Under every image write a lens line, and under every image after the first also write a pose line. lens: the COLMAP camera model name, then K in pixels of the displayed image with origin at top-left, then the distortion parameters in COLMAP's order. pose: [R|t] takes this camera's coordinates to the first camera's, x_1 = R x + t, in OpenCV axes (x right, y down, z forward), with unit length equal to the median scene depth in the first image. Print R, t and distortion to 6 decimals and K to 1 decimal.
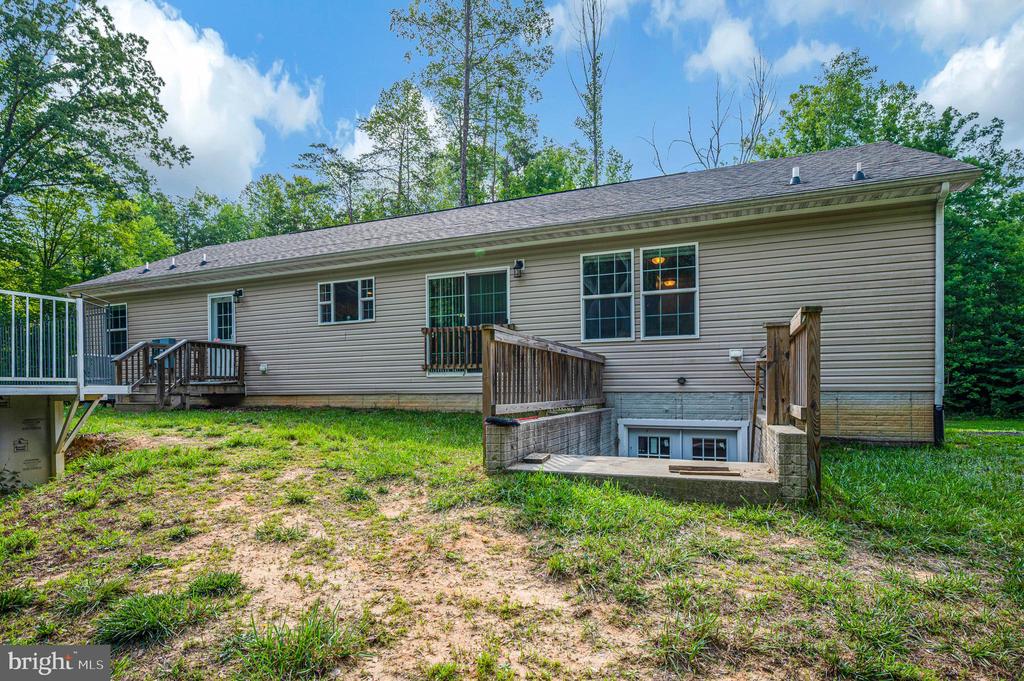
lens RADIAL K [[523.0, 0, 480.3], [0, 523.0, 401.9], [0, 0, 1]] dist [-0.000961, -0.001405]
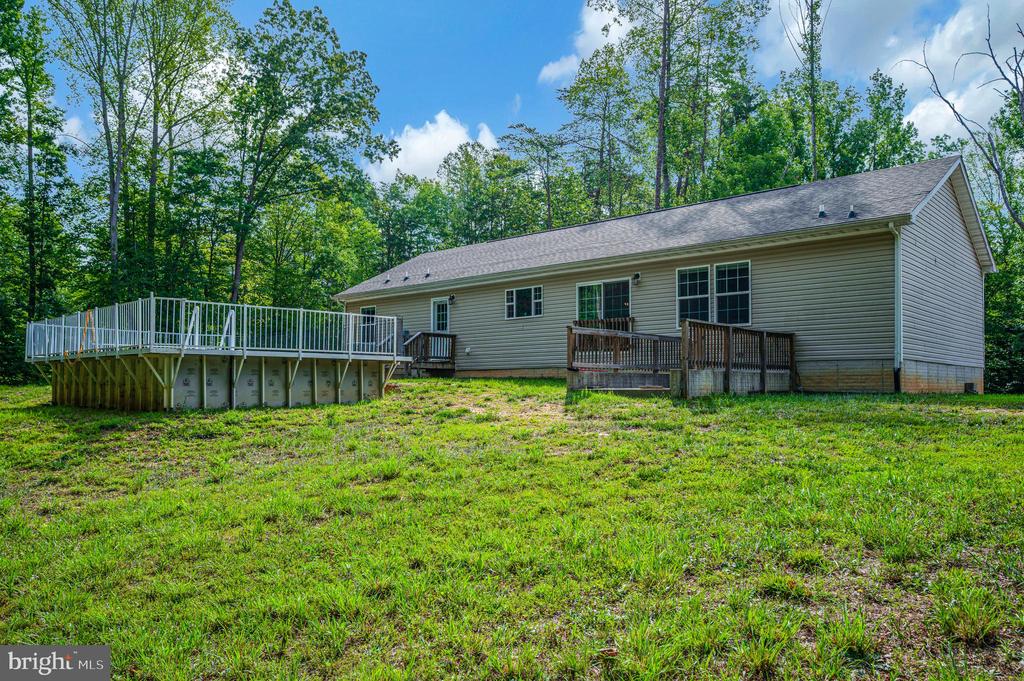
lens RADIAL K [[733.7, 0, 511.9], [0, 733.7, 342.6], [0, 0, 1]] dist [-0.001951, -0.000146]
pose [[0.951202, -0.014225, -0.308241, 0.298079], [-0.011620, 0.996577, -0.081849, 0.071844], [0.308350, 0.081437, 0.947781, -0.813184]]
